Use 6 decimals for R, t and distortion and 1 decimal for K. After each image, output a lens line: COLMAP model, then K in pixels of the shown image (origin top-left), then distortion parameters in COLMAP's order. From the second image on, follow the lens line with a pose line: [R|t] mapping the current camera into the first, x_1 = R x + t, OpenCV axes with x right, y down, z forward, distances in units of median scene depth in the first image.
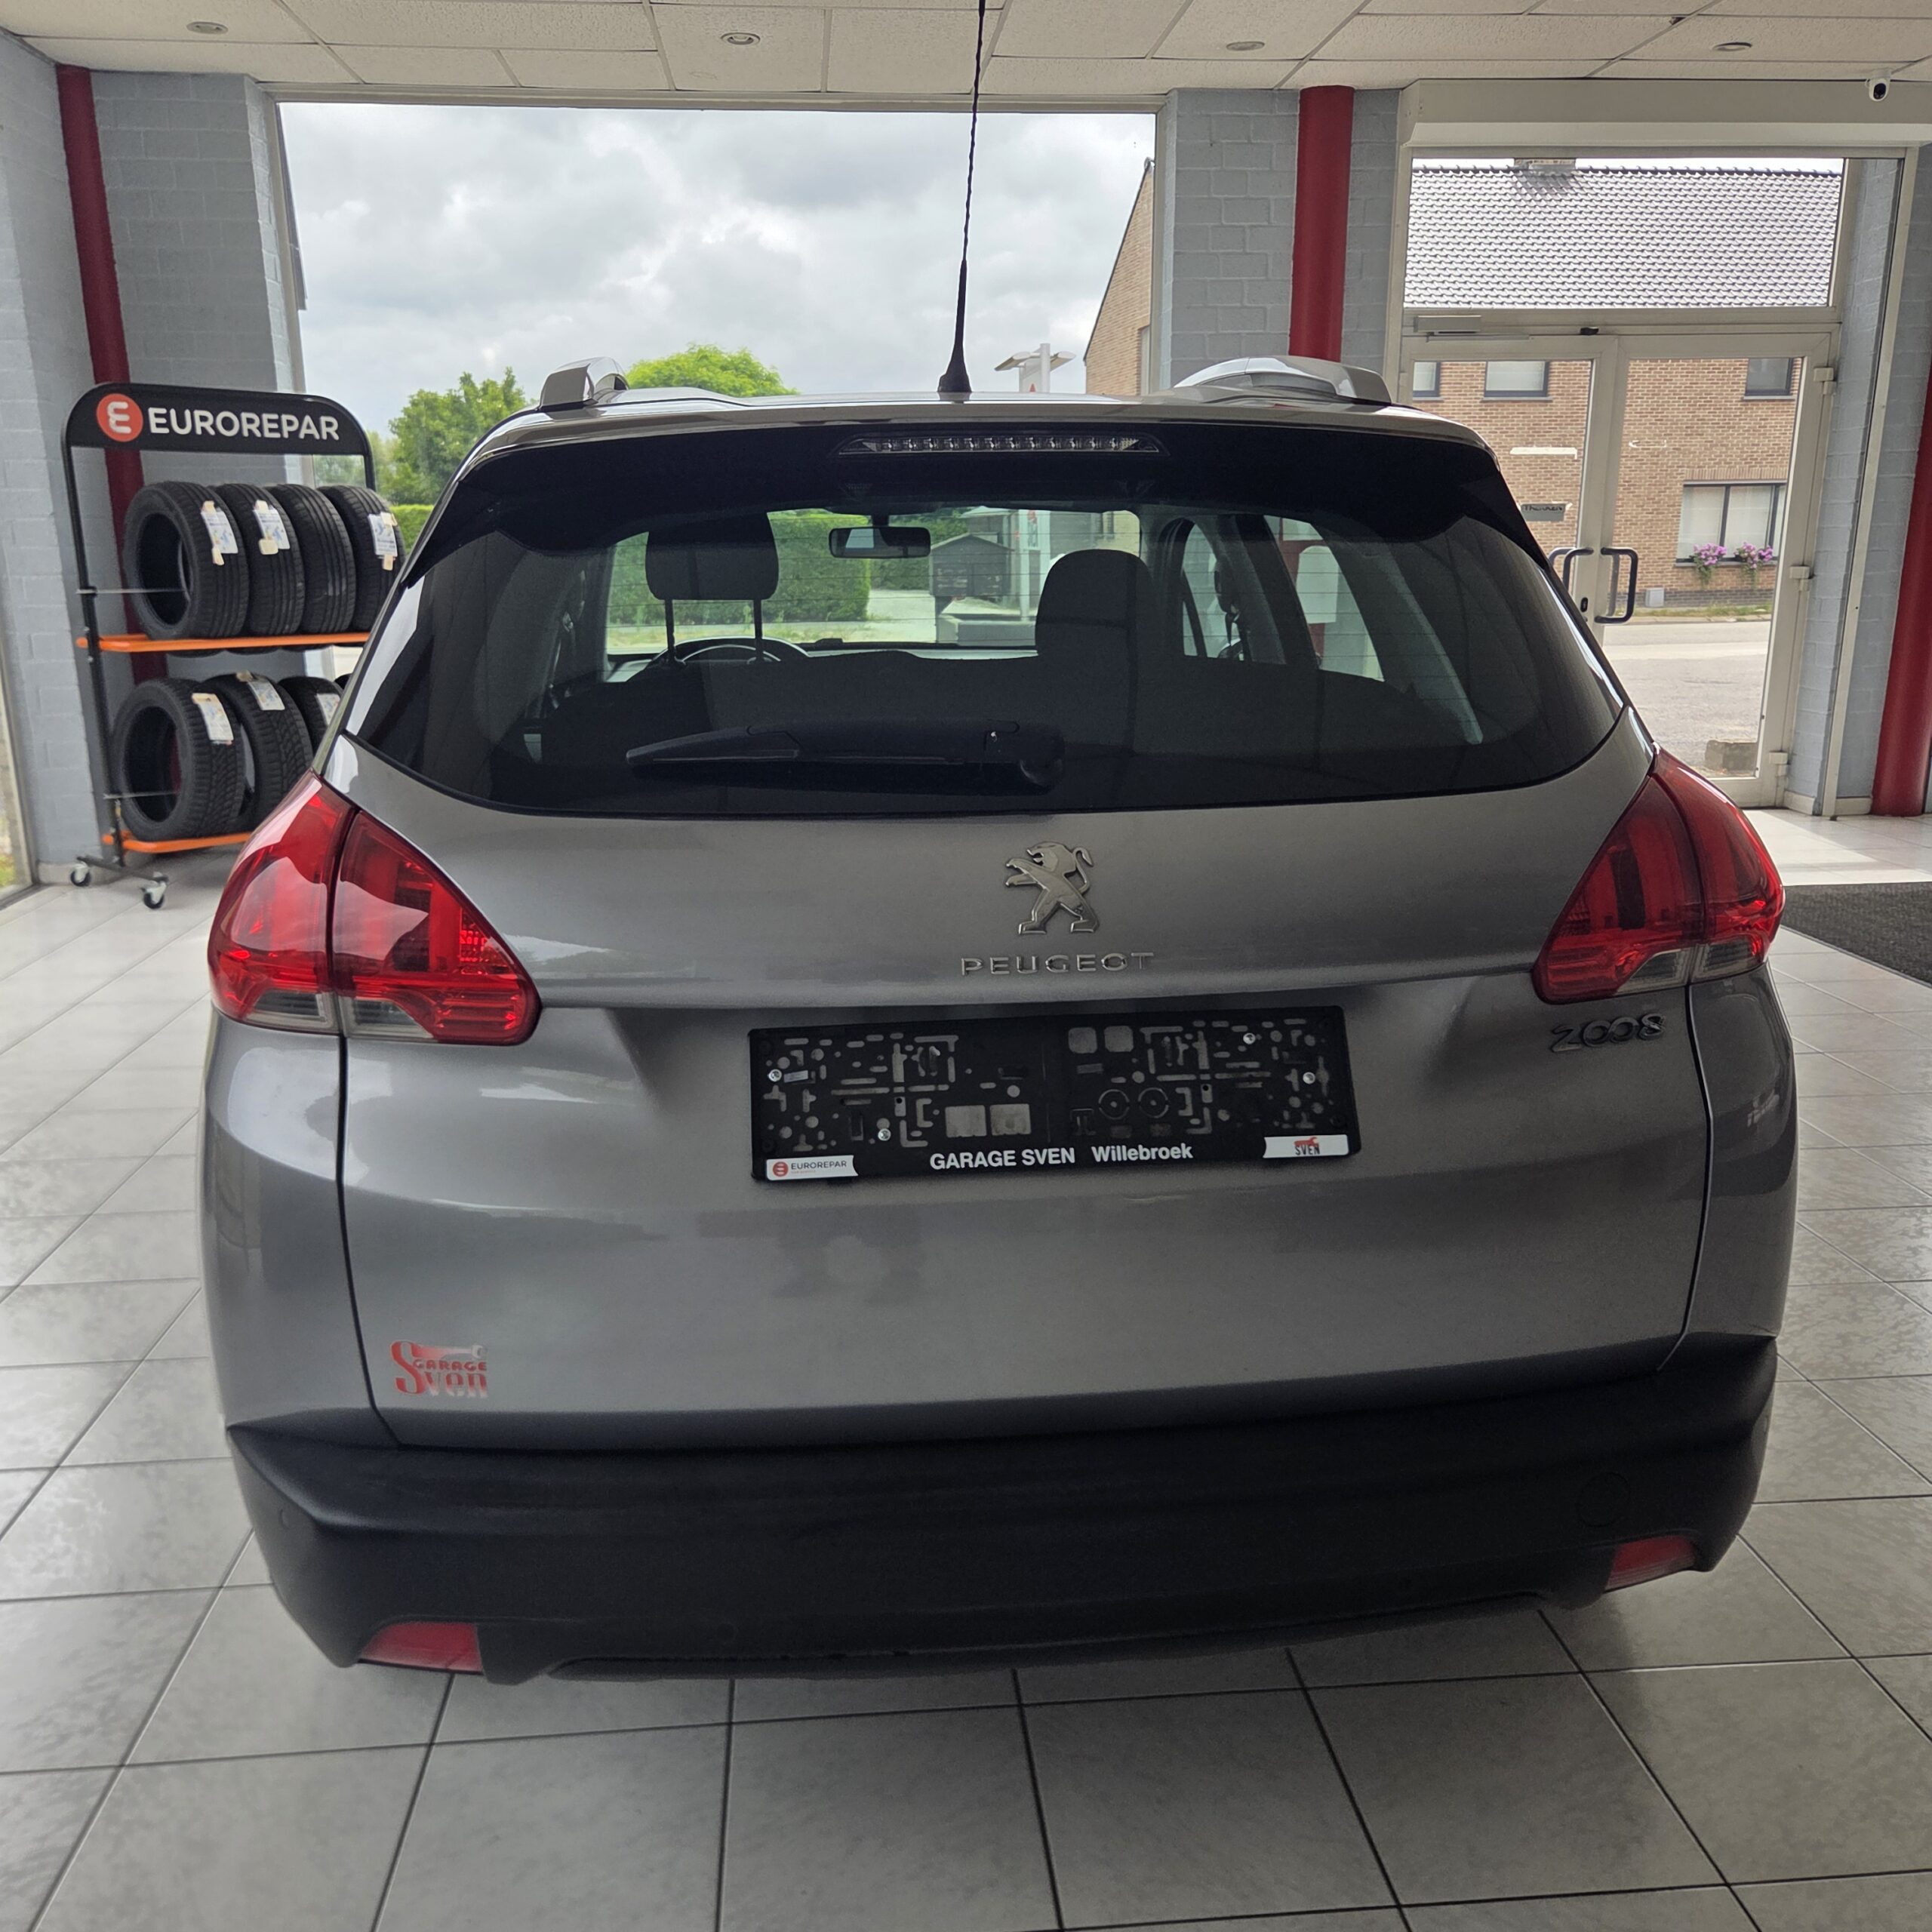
lens RADIAL K [[1737.9, 0, 966.0], [0, 1737.9, 966.0], [0, 0, 1]] dist [0.063919, -0.037995]
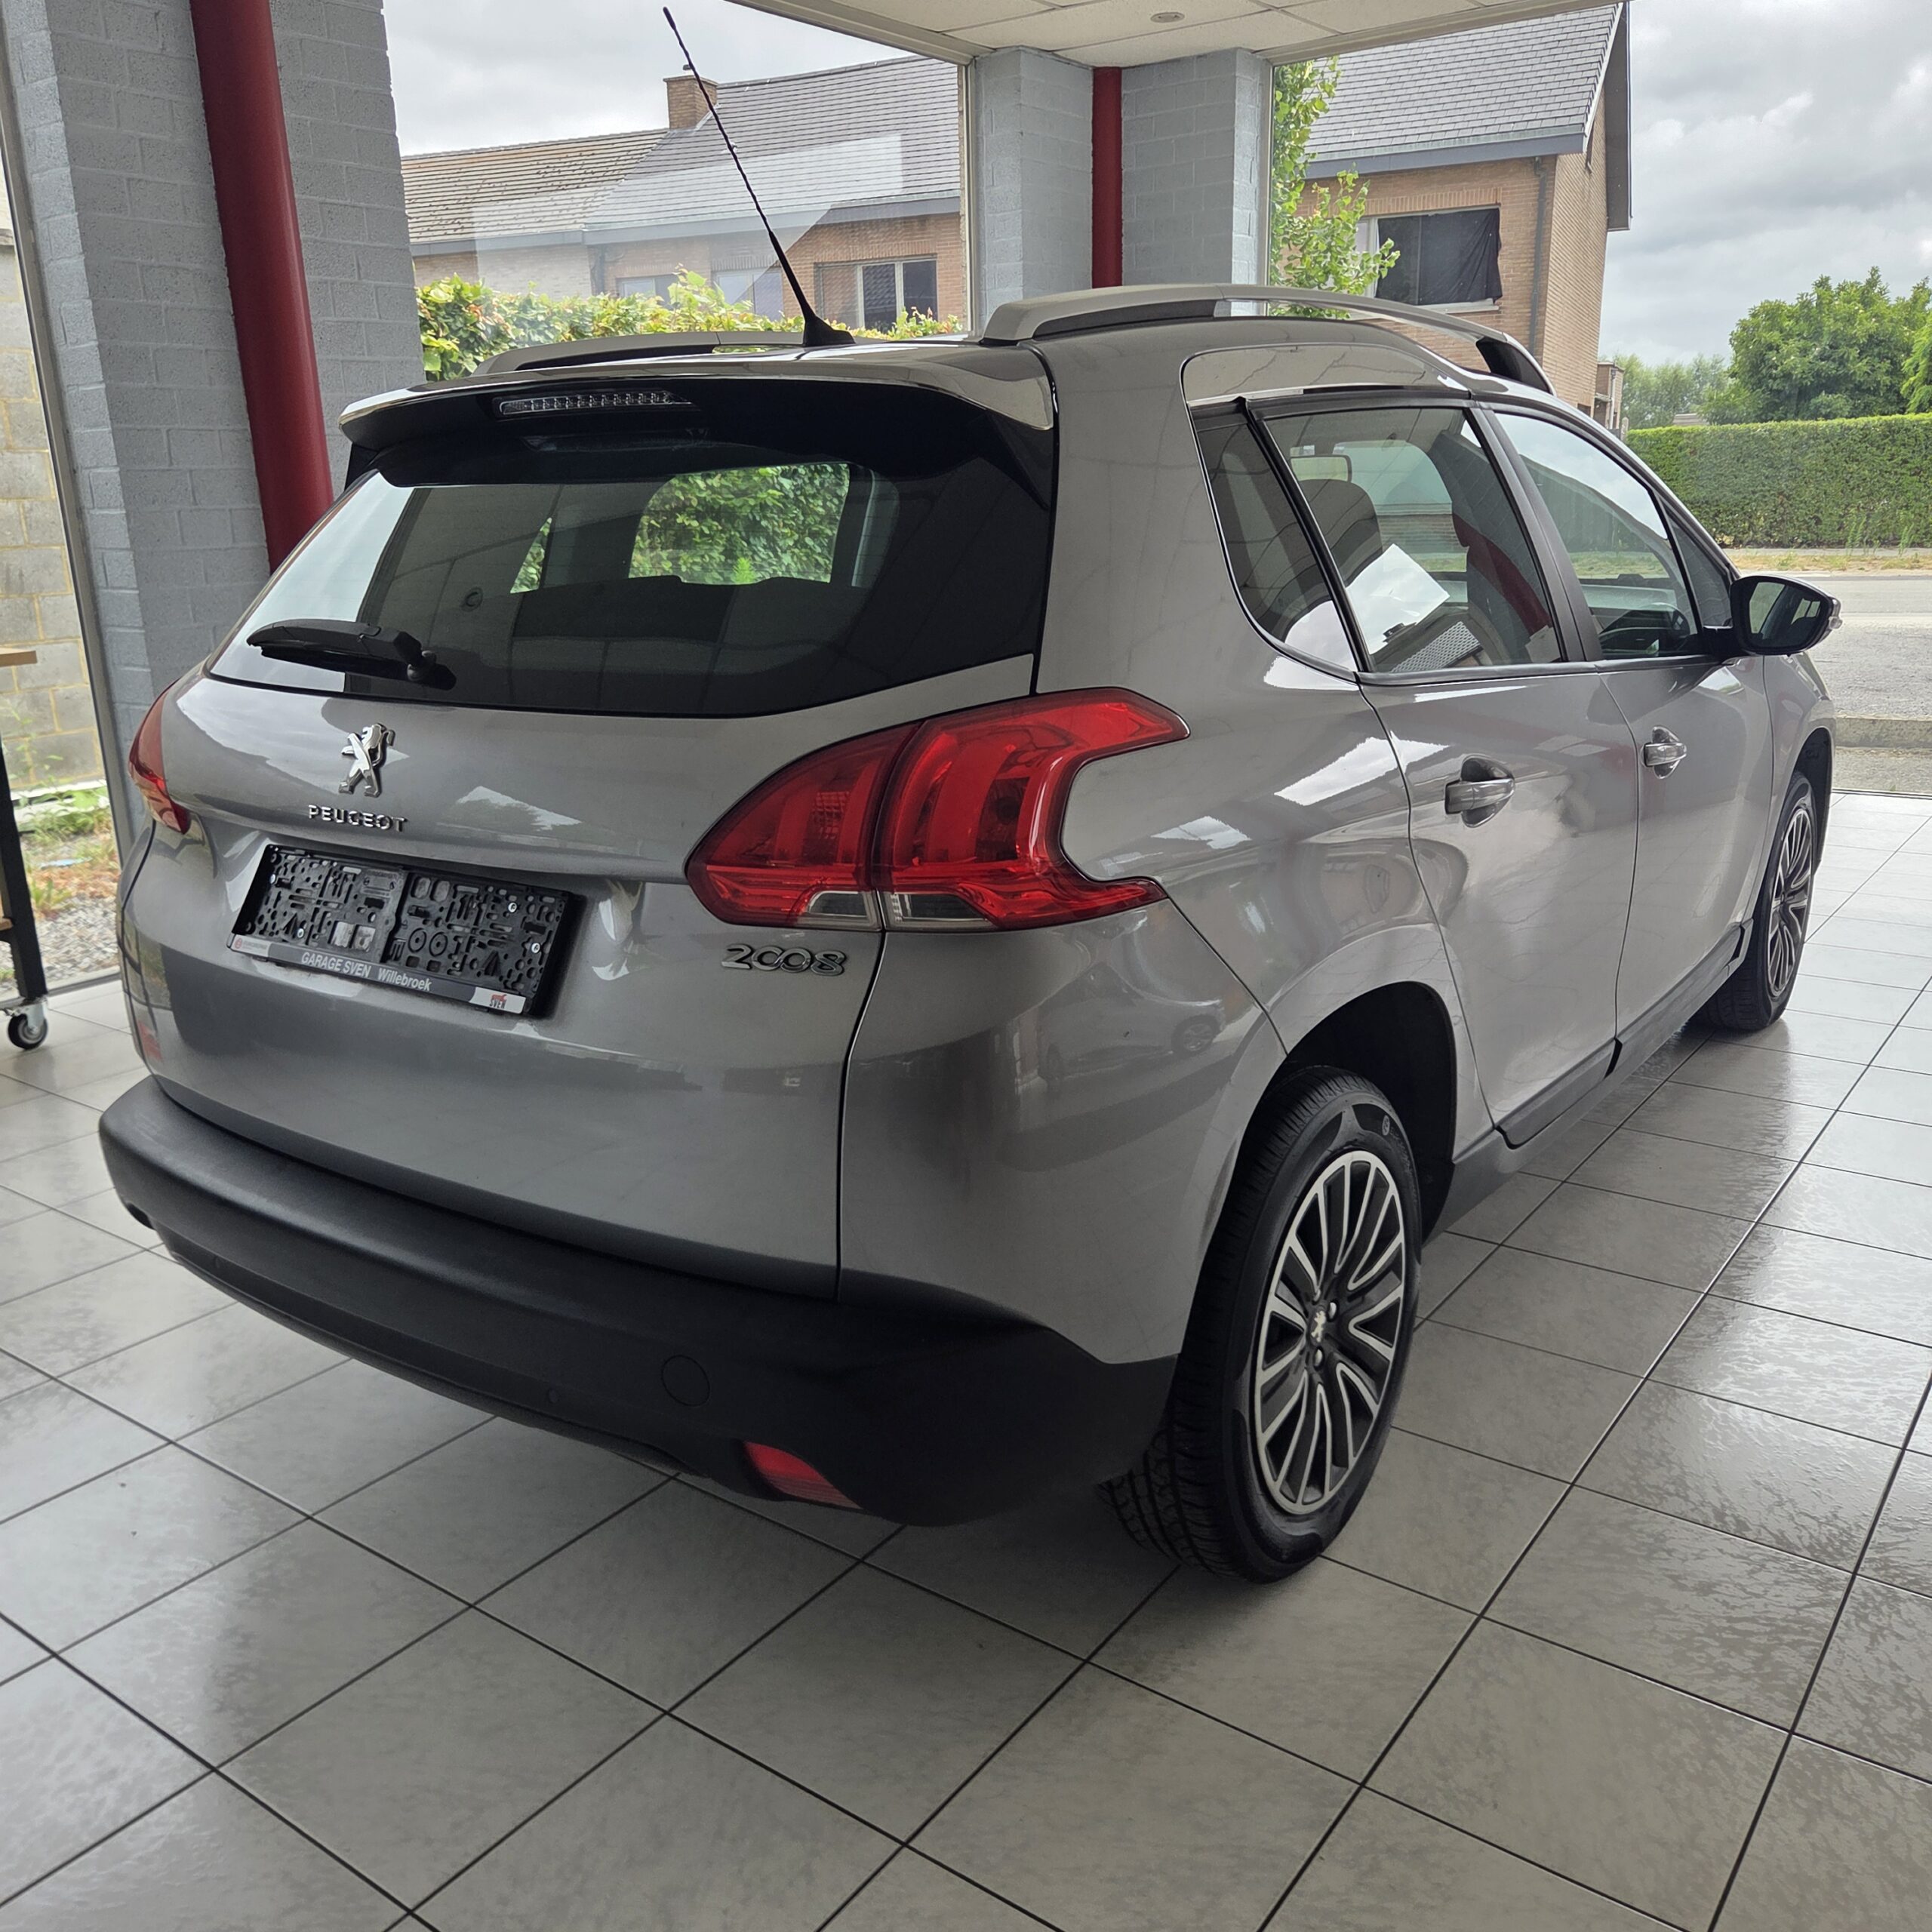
lens RADIAL K [[1763.0, 0, 963.1], [0, 1763.0, 941.5], [0, 0, 1]] dist [0.047940, 0.009495]
pose [[0.752577, 0.160816, -0.638565, 0.263667], [-0.145558, 0.986360, 0.076858, -0.016511], [0.642215, 0.035107, 0.765720, 0.061170]]
